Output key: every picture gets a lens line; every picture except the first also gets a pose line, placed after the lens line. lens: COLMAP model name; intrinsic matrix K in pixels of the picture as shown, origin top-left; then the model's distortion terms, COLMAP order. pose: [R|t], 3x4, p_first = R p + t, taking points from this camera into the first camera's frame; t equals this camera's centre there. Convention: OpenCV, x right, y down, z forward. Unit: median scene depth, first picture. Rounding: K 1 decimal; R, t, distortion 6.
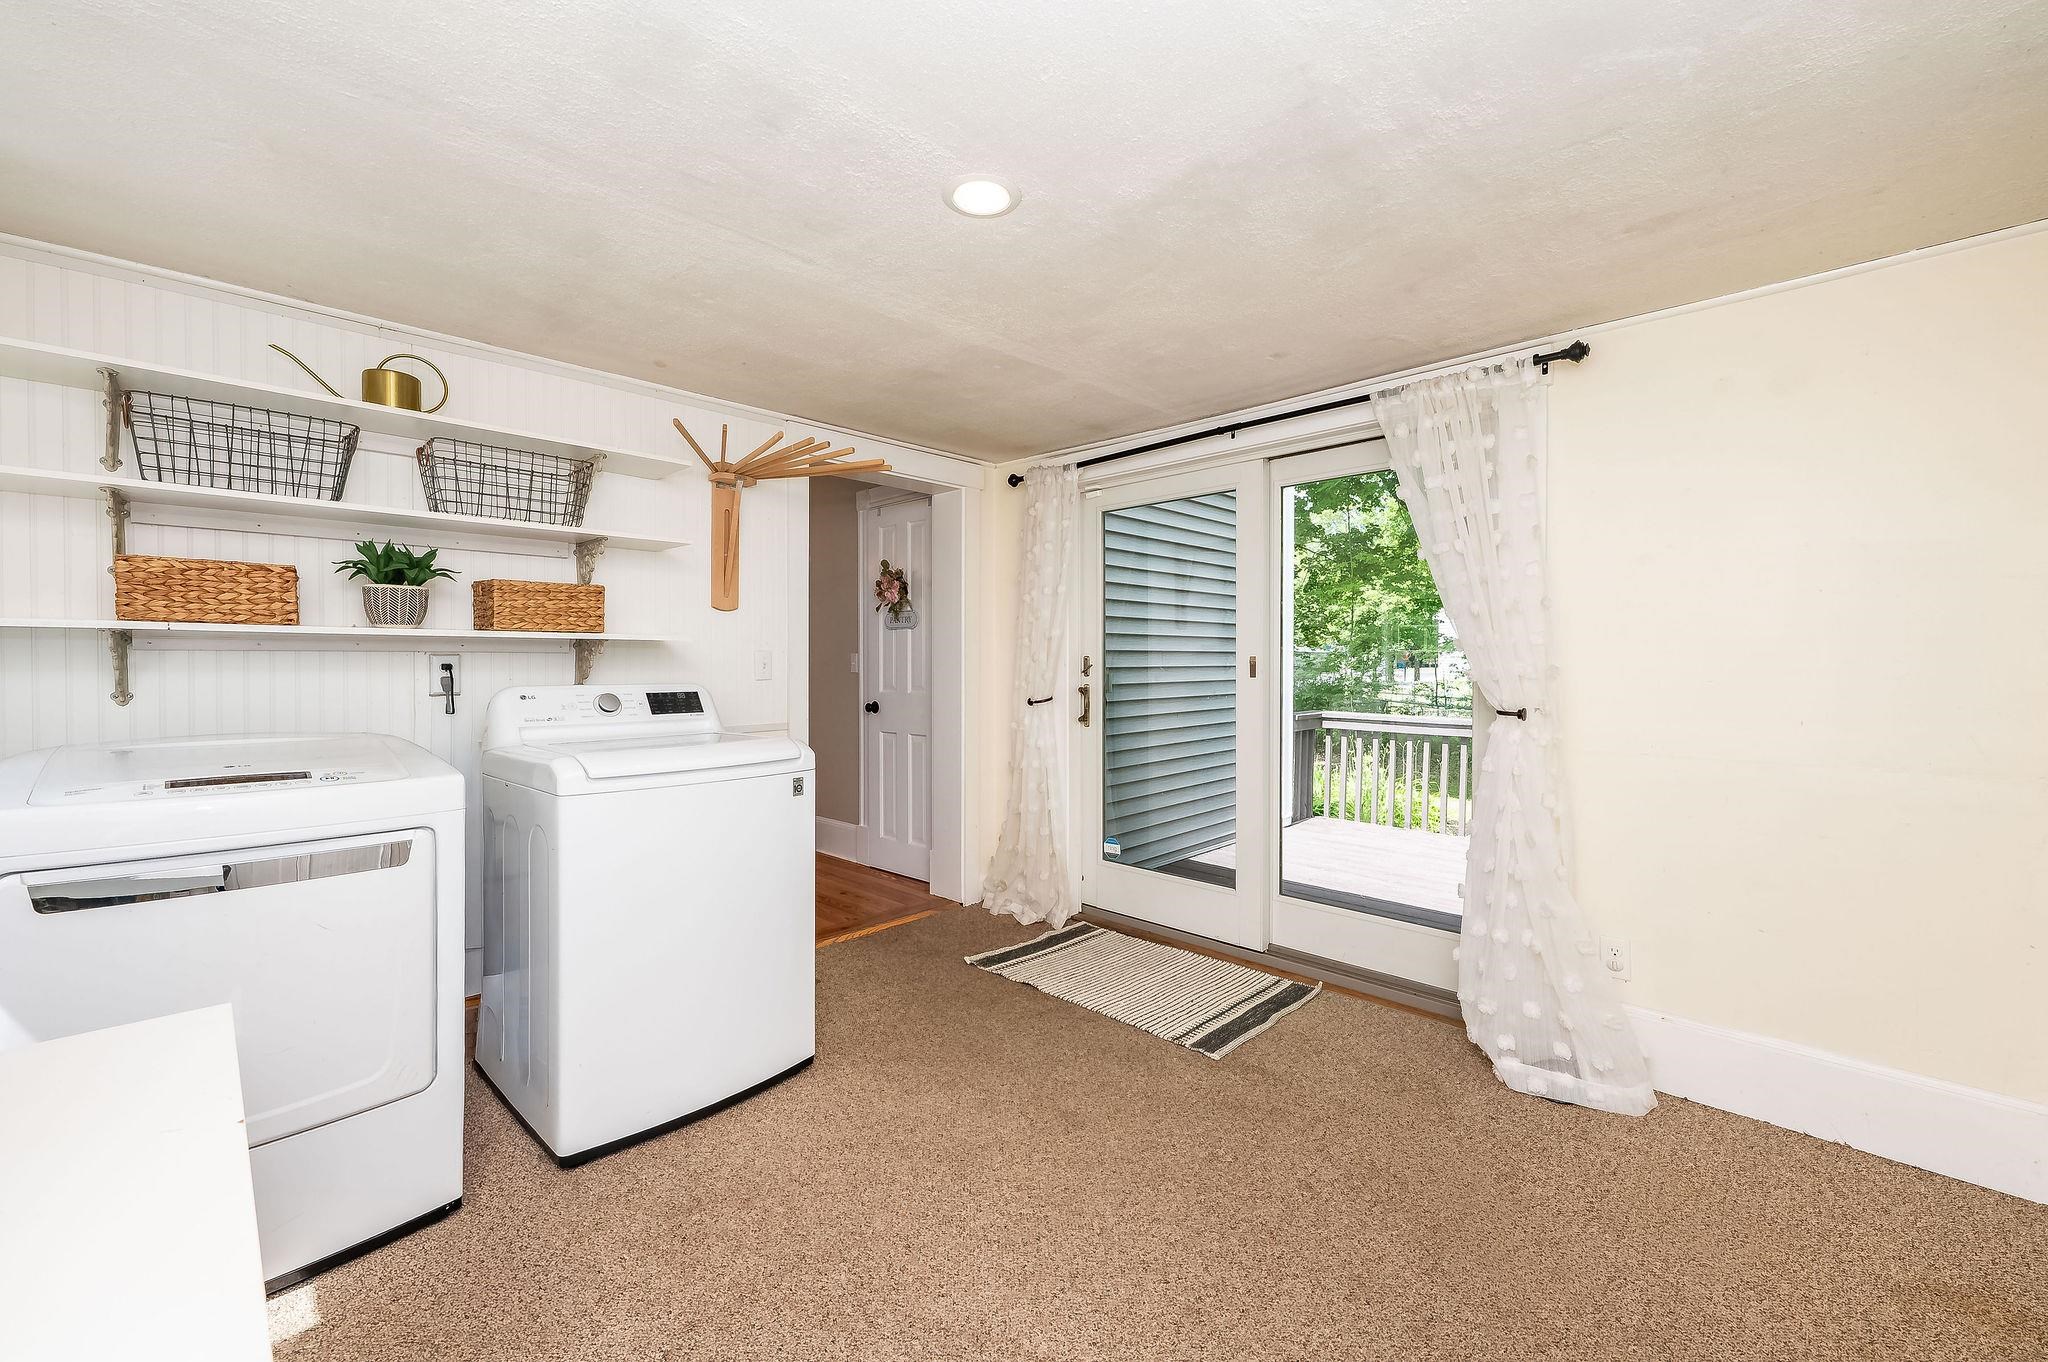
lens RADIAL K [[819.2, 0, 1023.3], [0, 819.2, 662.5], [0, 0, 1]] dist [-0.000463, -0.000056]
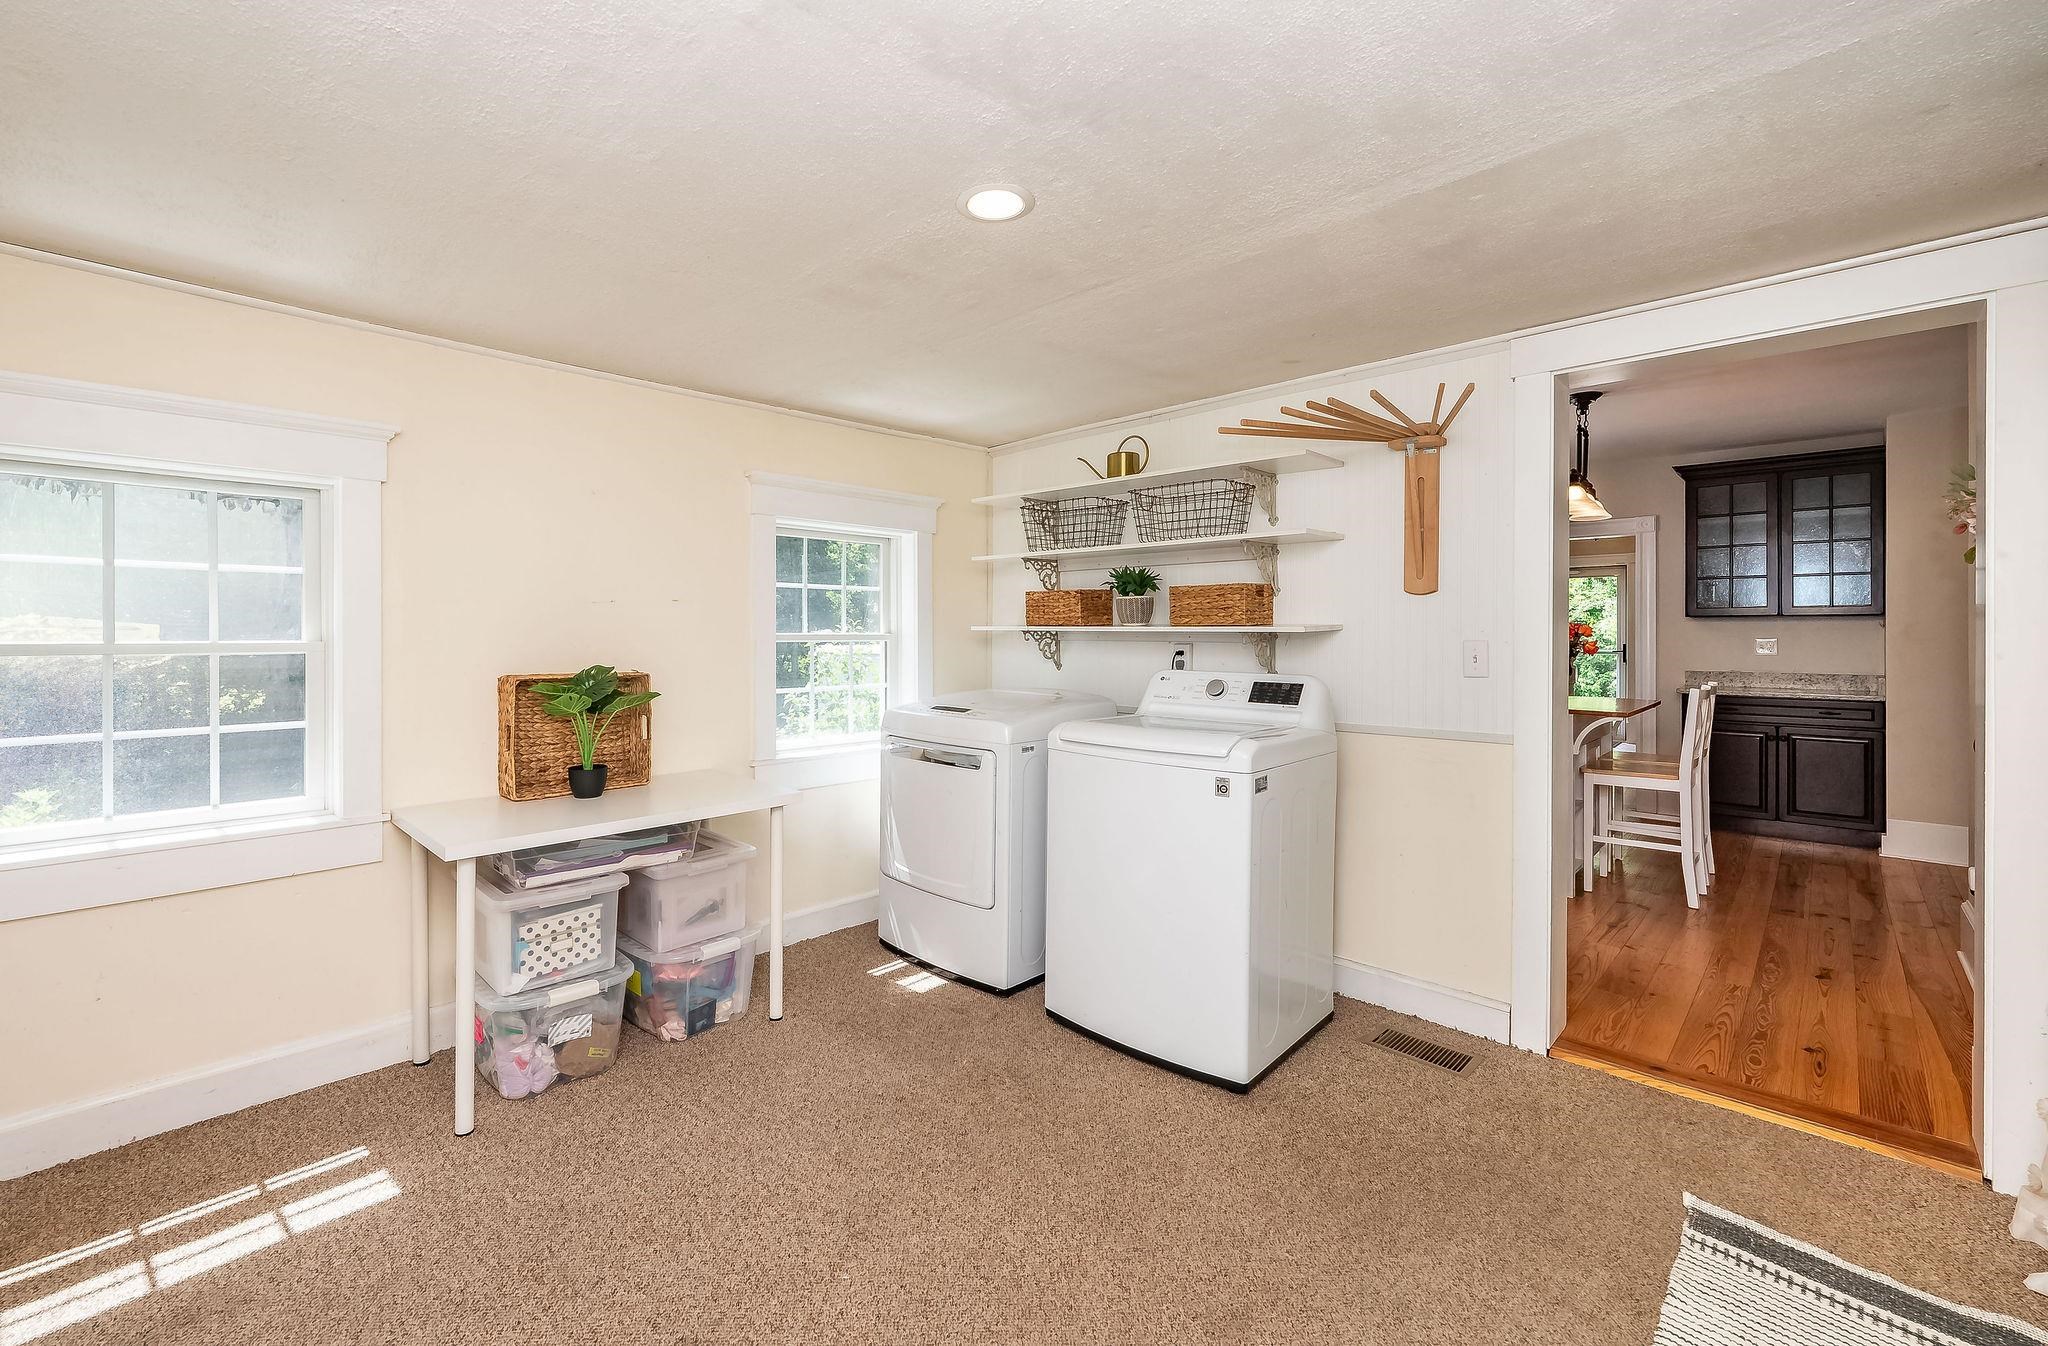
lens RADIAL K [[841.6, 0, 972.2], [0, 841.6, 636.7], [0, 0, 1]] dist [0.001869, 0.000361]
pose [[-0.017437, 0.001450, -0.999847, 0.656370], [-0.004509, 0.999989, 0.001529, -0.021864], [0.999838, 0.004534, -0.017430, 0.670883]]
